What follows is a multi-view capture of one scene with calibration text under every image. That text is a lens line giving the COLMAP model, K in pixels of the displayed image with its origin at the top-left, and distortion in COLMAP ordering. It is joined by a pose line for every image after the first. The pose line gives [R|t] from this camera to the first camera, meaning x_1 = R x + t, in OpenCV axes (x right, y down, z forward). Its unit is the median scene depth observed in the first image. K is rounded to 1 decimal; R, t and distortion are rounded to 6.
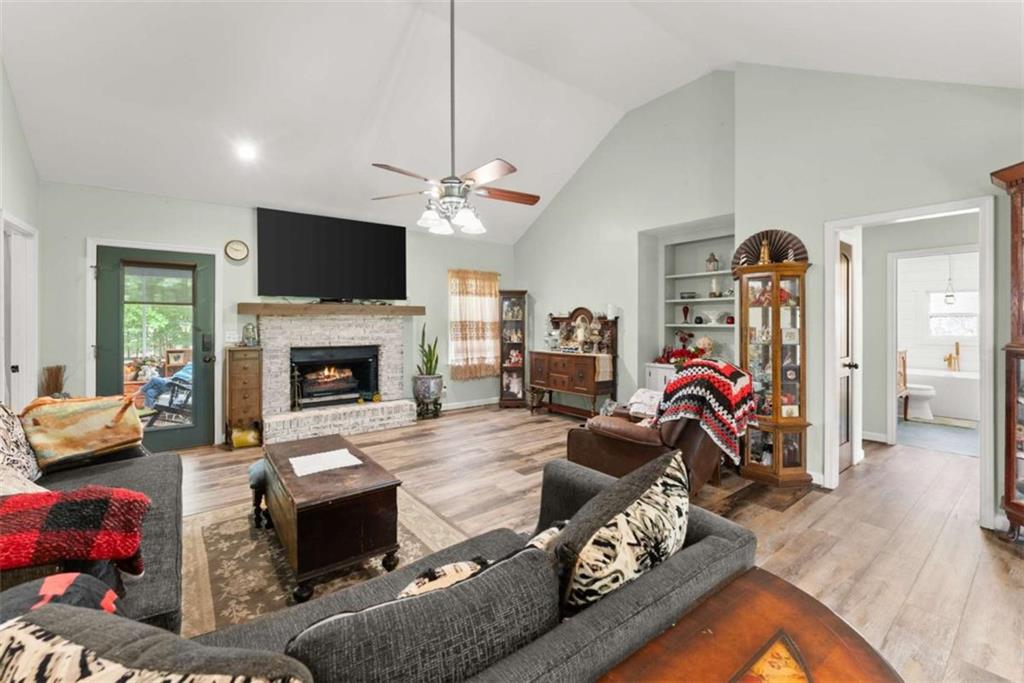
lens RADIAL K [[415.6, 0, 499.6], [0, 415.6, 320.5], [0, 0, 1]] dist [0.000492, 0.000024]
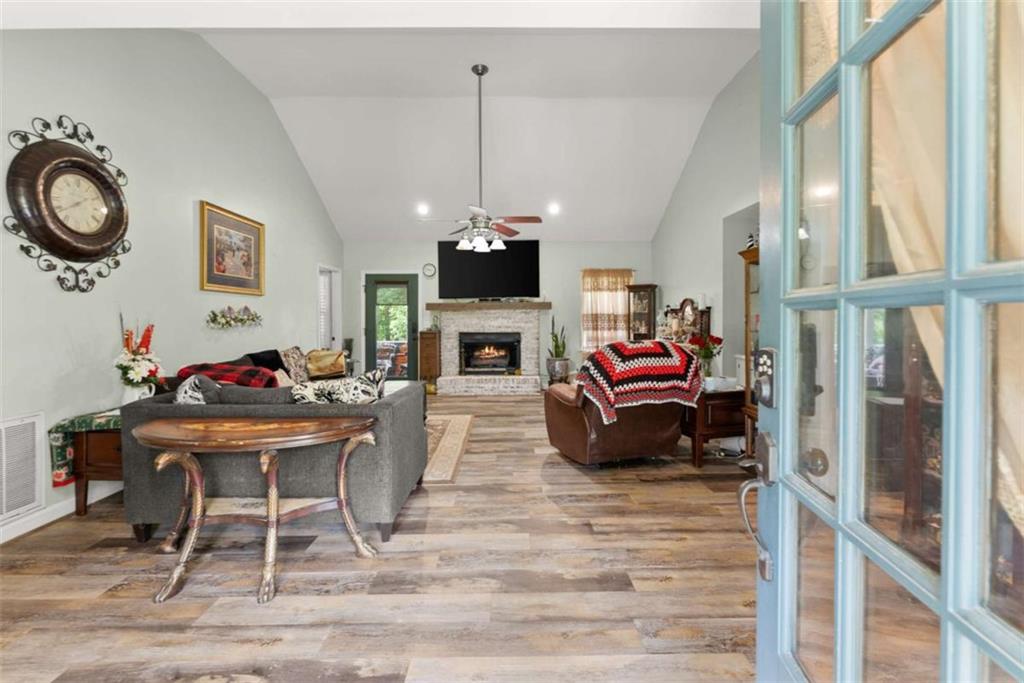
lens RADIAL K [[415.6, 0, 518.9], [0, 415.6, 317.3], [0, 0, 1]] dist [0.000492, 0.000024]
pose [[0.807962, -0.006296, -0.589201, 0.485270], [0.006284, 0.999978, -0.002068, 0.014113], [0.589201, -0.002032, 0.807984, -0.064749]]
